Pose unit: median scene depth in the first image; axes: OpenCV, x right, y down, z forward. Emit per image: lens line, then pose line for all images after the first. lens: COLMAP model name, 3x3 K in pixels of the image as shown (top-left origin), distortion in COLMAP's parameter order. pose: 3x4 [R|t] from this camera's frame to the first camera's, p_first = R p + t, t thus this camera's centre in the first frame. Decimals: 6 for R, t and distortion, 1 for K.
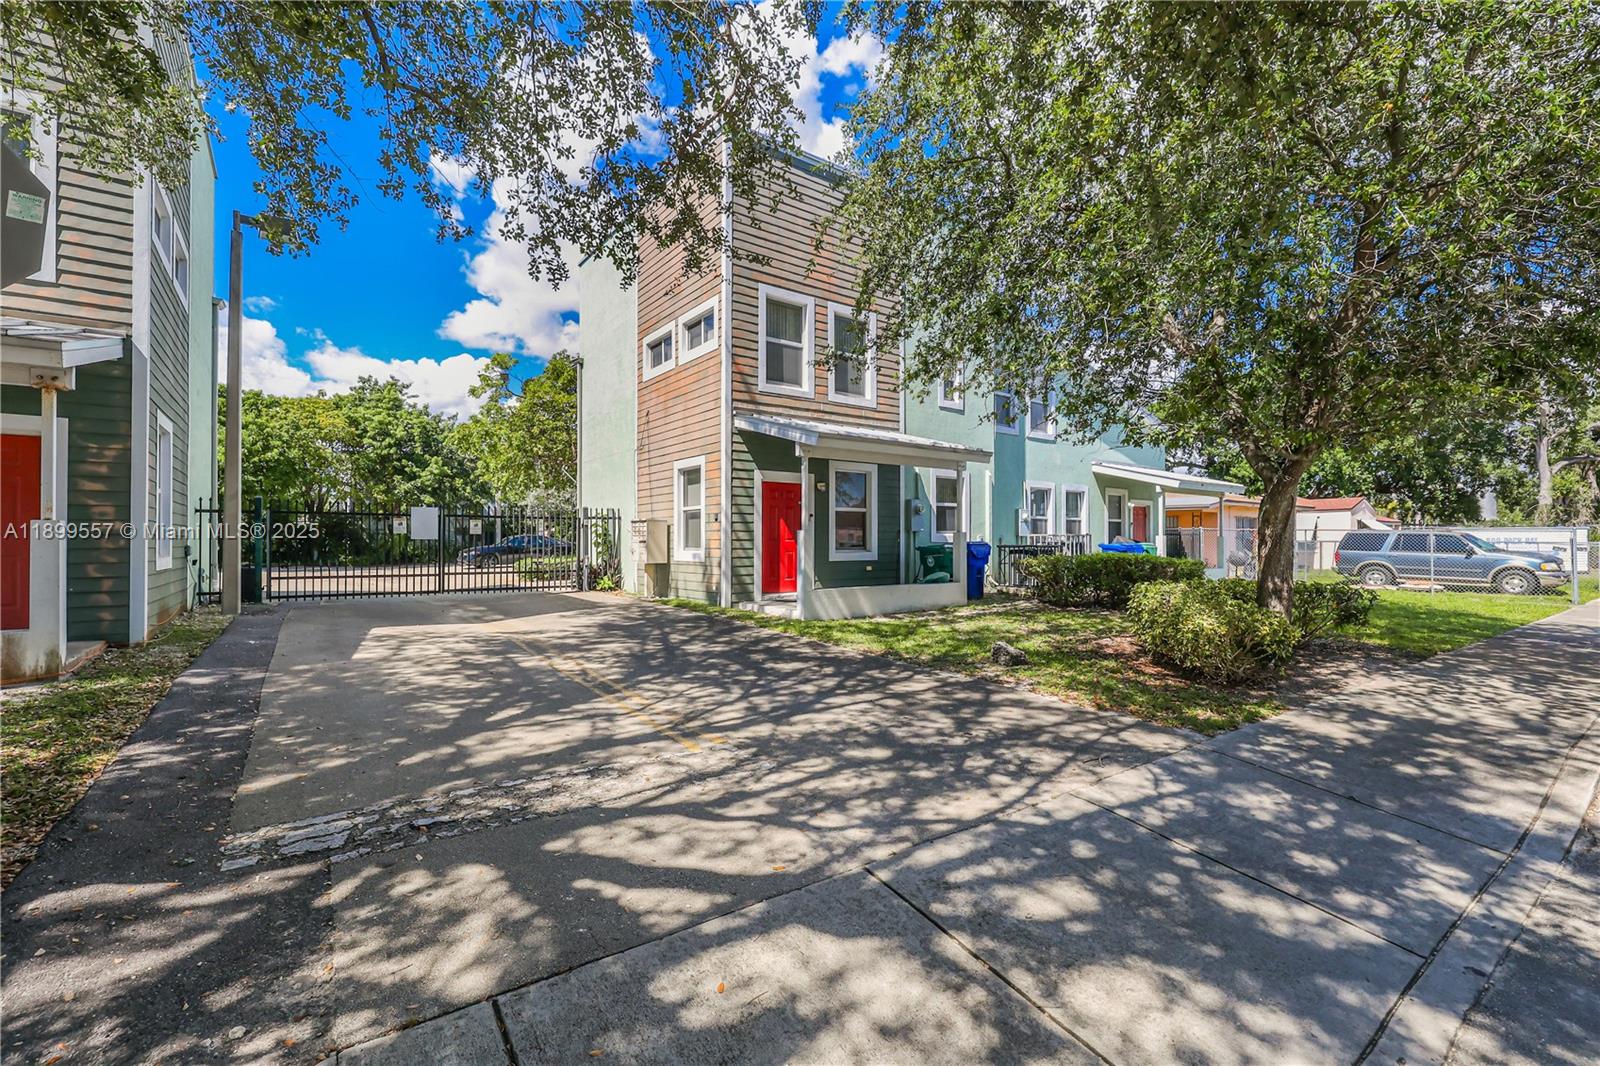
lens RADIAL K [[690.5, 0, 800.0], [0, 690.5, 538.4], [0, 0, 1]] dist [-0.004018, 0.000874]
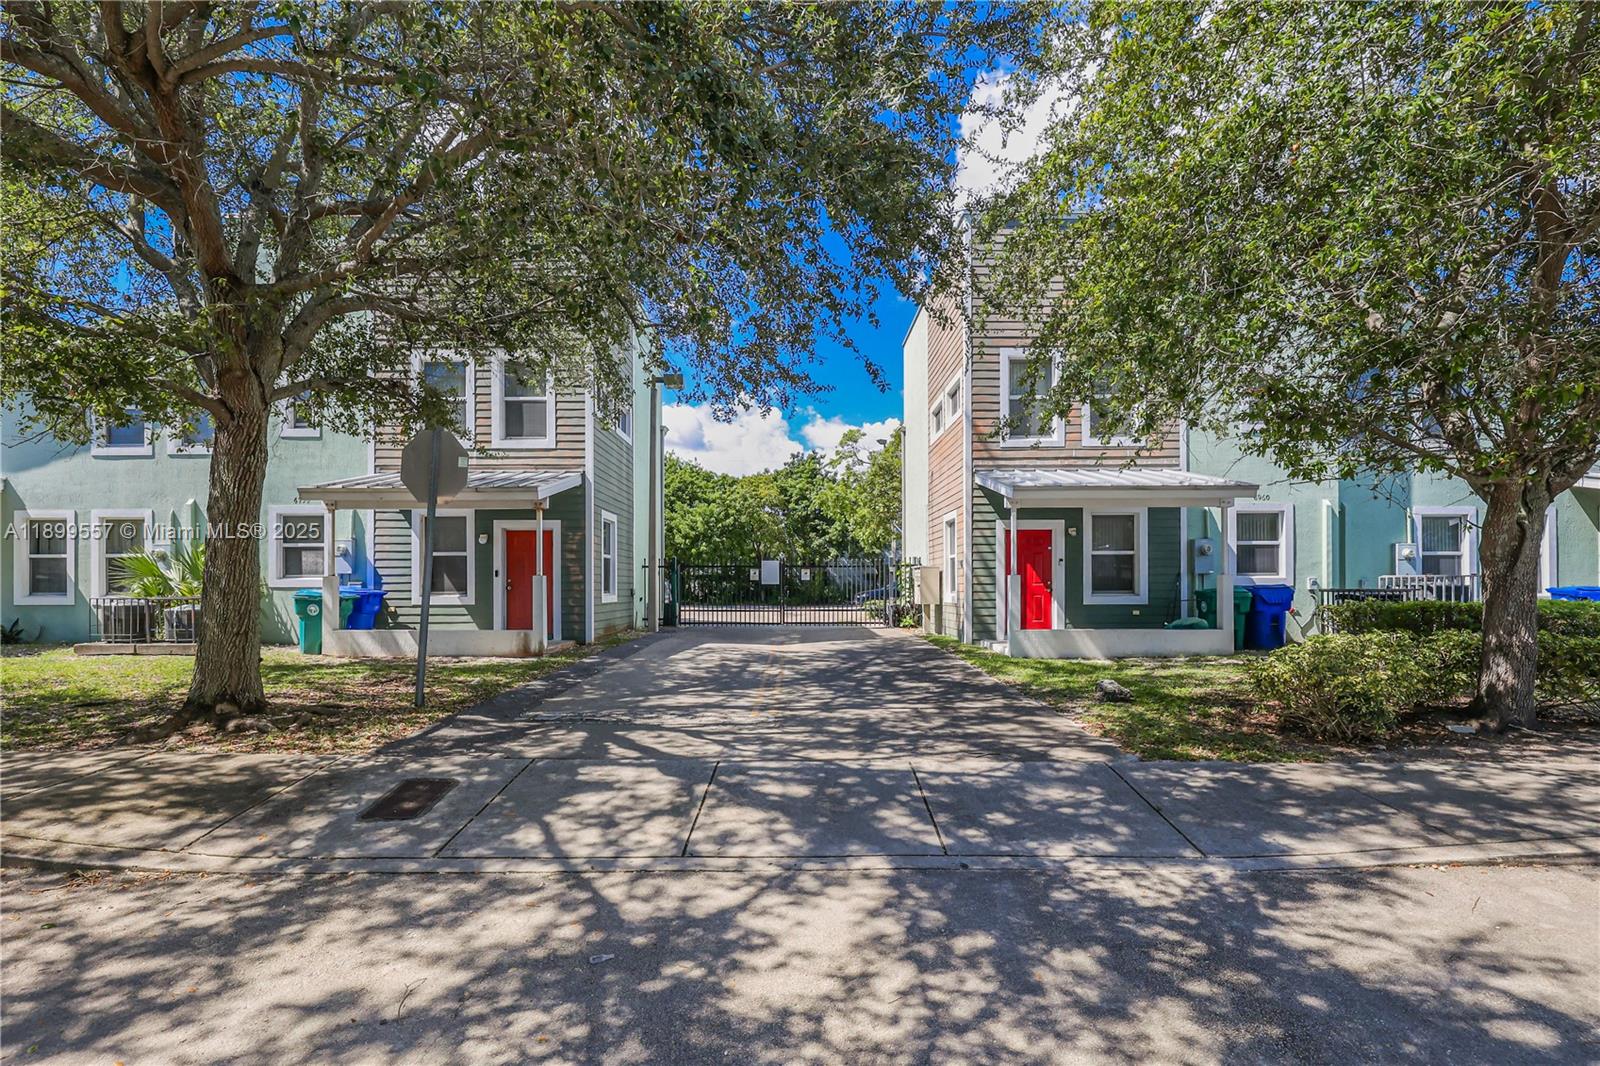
lens RADIAL K [[690.5, 0, 768.4], [0, 690.5, 582.5], [0, 0, 1]] dist [-0.004018, 0.000874]
pose [[0.800415, -0.004337, -0.599431, 0.772575], [0.004341, 0.999990, -0.001439, -0.000241], [0.599431, -0.001450, 0.800425, -0.240887]]
